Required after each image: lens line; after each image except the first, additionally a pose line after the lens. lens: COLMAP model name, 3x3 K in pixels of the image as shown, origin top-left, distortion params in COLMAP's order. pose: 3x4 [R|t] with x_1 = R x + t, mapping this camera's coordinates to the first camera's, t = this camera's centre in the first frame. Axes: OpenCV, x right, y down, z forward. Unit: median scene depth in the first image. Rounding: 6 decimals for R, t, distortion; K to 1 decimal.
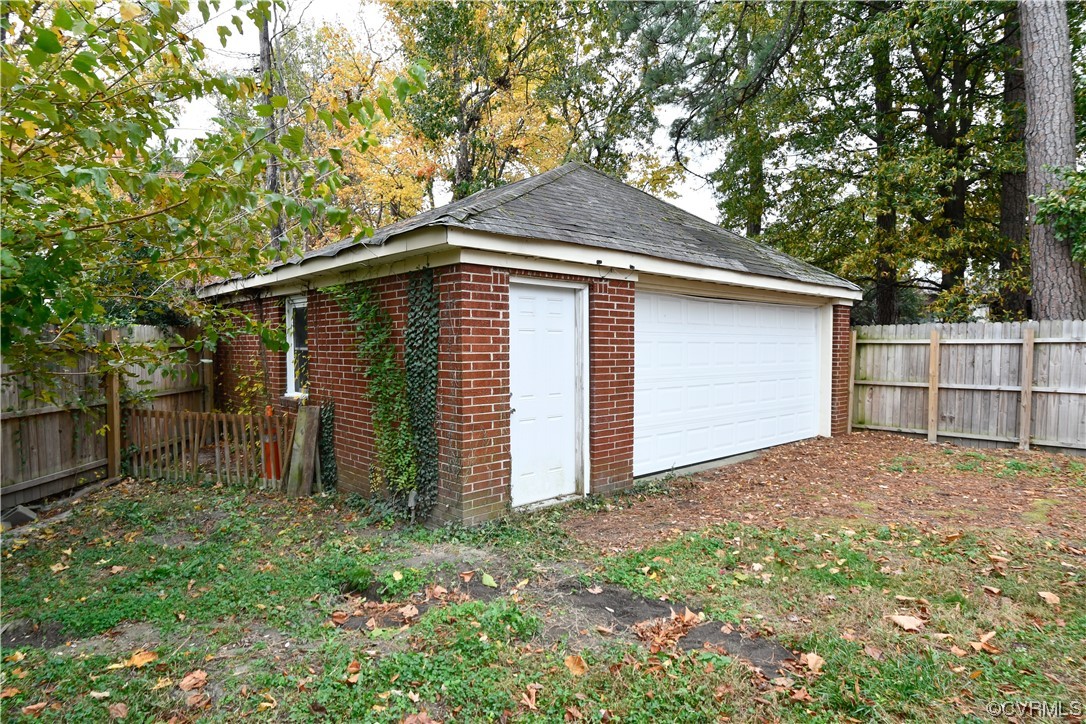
lens RADIAL K [[606.7, 0, 542.2], [0, 606.7, 362.2], [0, 0, 1]] dist [0.001033, -0.000036]
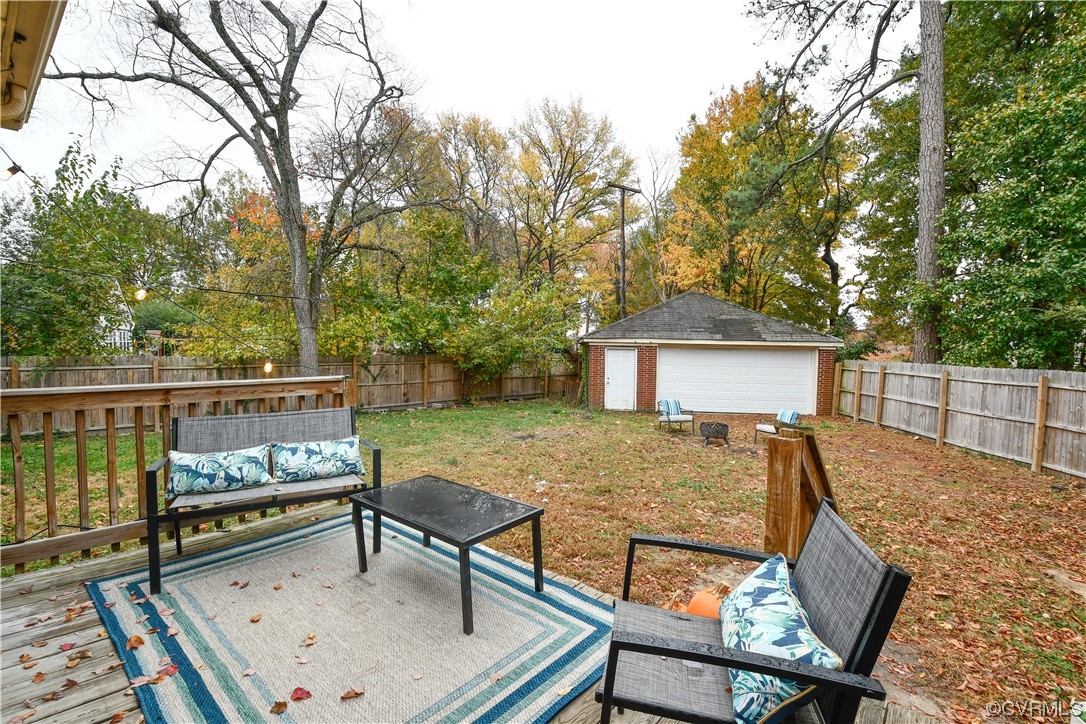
lens RADIAL K [[500.3, 0, 543.5], [0, 500.3, 364.6], [0, 0, 1]] dist [-0.000878, -0.000083]
pose [[0.693932, 0.039495, -0.718957, 1.568026], [-0.035695, 0.999154, 0.020436, -0.068531], [0.719155, 0.011482, 0.694755, -1.185248]]
